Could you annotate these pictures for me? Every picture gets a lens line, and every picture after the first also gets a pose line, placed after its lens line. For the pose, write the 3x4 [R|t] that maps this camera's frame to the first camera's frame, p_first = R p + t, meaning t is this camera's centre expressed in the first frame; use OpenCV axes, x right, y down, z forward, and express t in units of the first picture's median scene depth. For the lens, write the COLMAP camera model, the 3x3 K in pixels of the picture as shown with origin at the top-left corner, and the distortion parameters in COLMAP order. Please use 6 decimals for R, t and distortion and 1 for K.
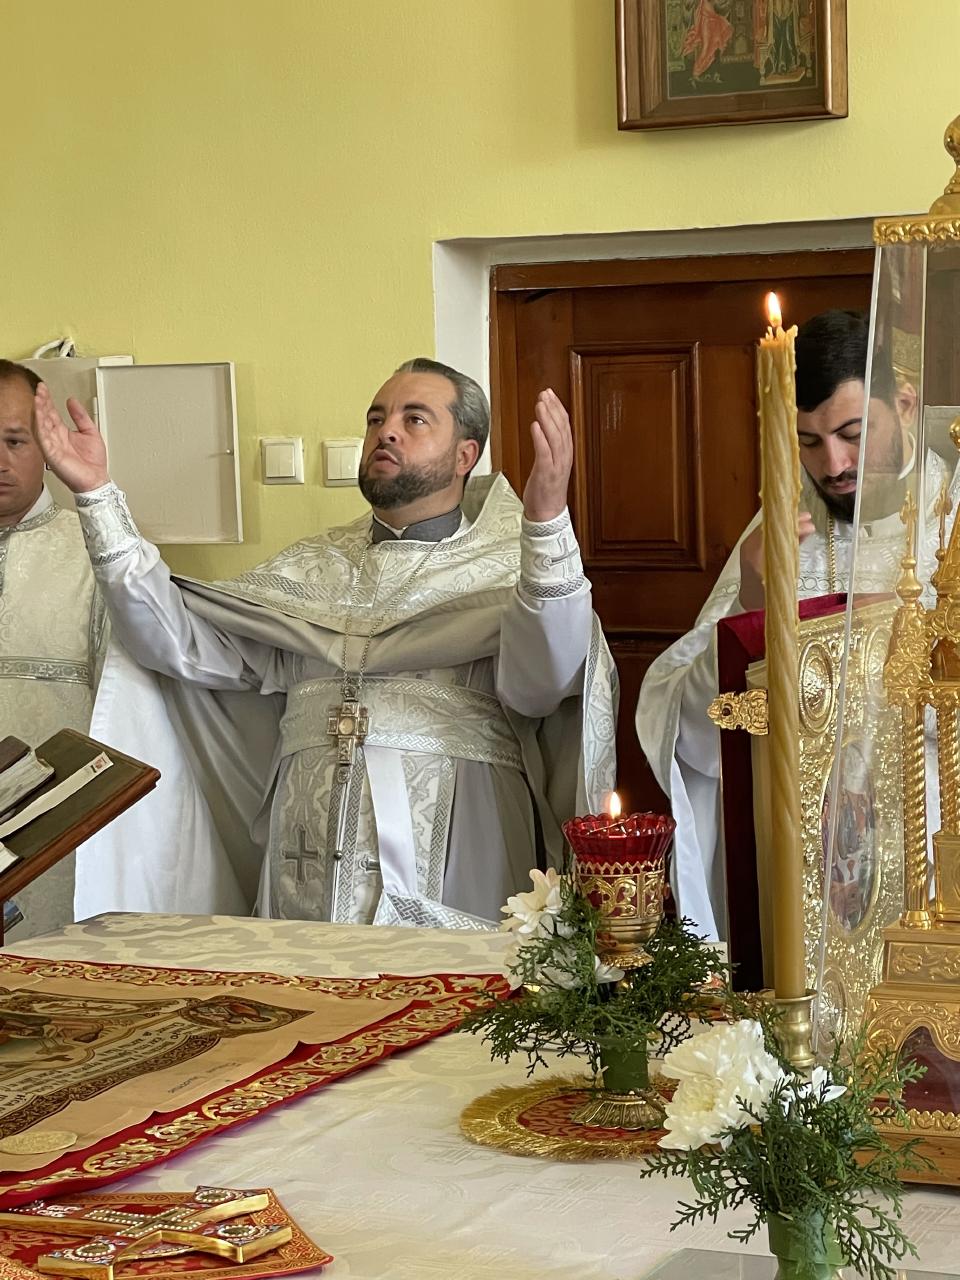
lens RADIAL K [[3028.2, 0, 482.3], [0, 3028.2, 637.9], [0, 0, 1]] dist [0.205754, 0.000000]
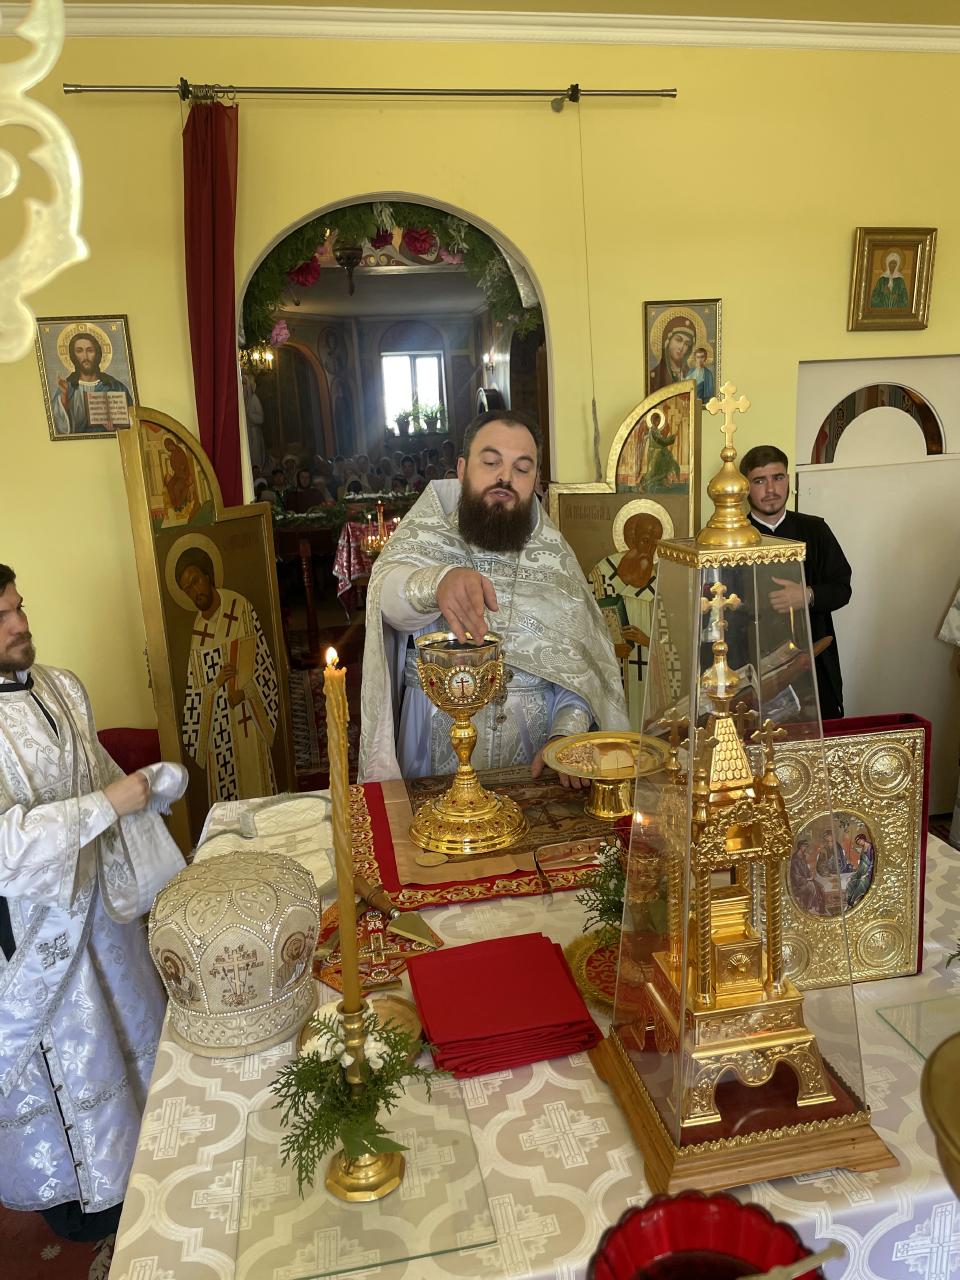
lens RADIAL K [[975.4, 0, 480.5], [0, 975.4, 641.1], [0, 0, 1]] dist [0.075761, -0.103207]
pose [[0.586977, 0.181661, -0.788960, 0.395441], [-0.036431, 0.979441, 0.198416, -0.148689], [0.808784, -0.087723, 0.581527, 0.519748]]
